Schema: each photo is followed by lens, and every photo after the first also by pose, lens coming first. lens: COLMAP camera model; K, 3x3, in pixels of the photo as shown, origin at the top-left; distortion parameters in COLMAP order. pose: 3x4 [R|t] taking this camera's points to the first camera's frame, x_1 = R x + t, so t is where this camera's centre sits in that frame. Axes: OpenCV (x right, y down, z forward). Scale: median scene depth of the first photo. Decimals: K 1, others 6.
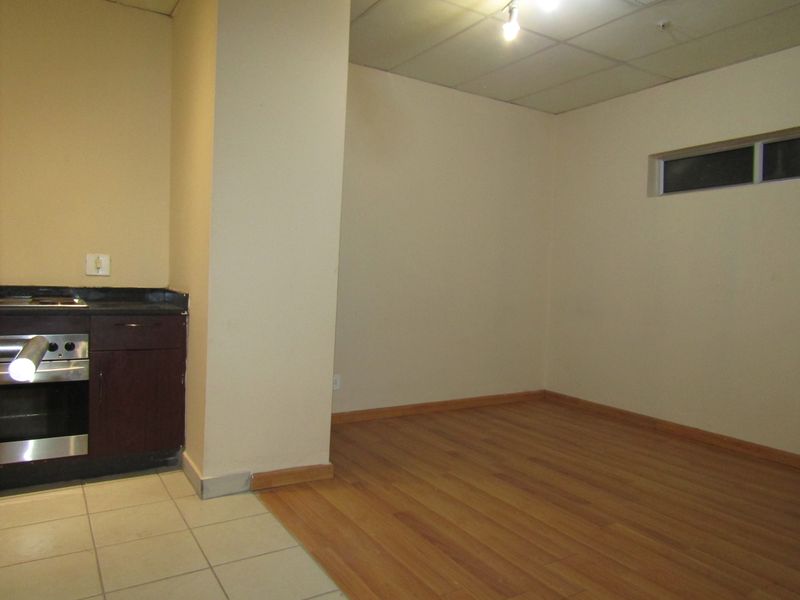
lens RADIAL K [[569.4, 0, 400.0], [0, 569.4, 299.7], [0, 0, 1]] dist [-0.009265, 0.002339]
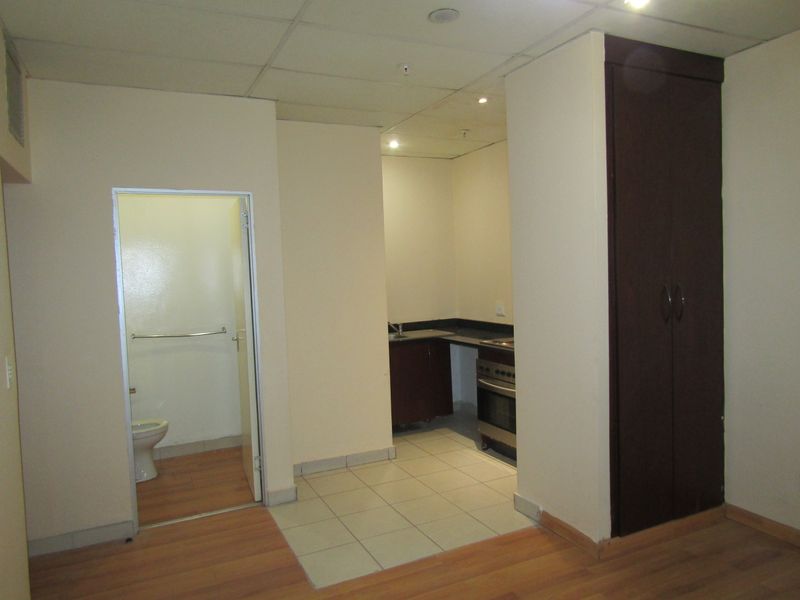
lens RADIAL K [[569.4, 0, 400.7], [0, 569.4, 298.1], [0, 0, 1]] dist [-0.009265, 0.002339]
pose [[-0.121146, 0.015416, -0.992515, 0.801408], [-0.013861, 0.999756, 0.017220, -0.121891], [0.992538, 0.015844, -0.120903, 0.745492]]
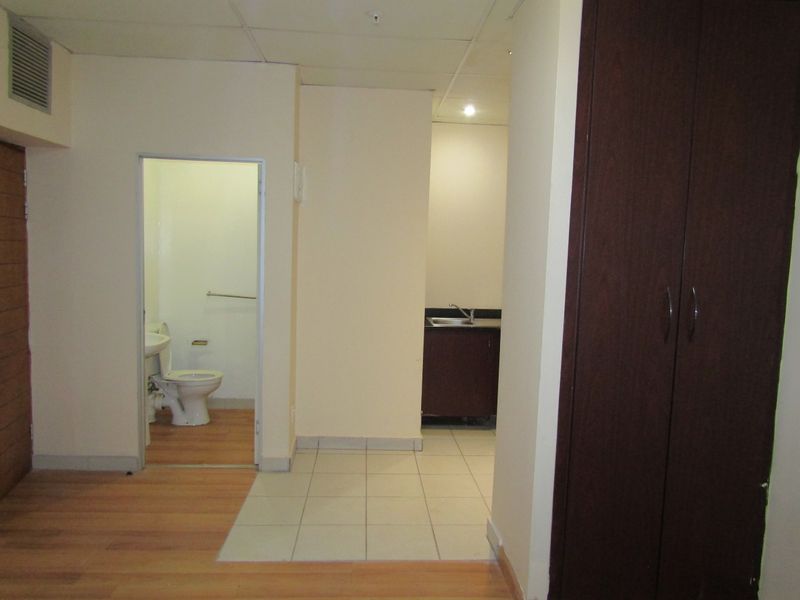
lens RADIAL K [[569.4, 0, 400.7], [0, 569.4, 299.8], [0, 0, 1]] dist [-0.009265, 0.002339]
pose [[-0.486747, 0.022529, -0.873252, 0.576181], [-0.093370, 0.992599, 0.077652, -0.144631], [0.868539, 0.119333, -0.481041, 1.112753]]
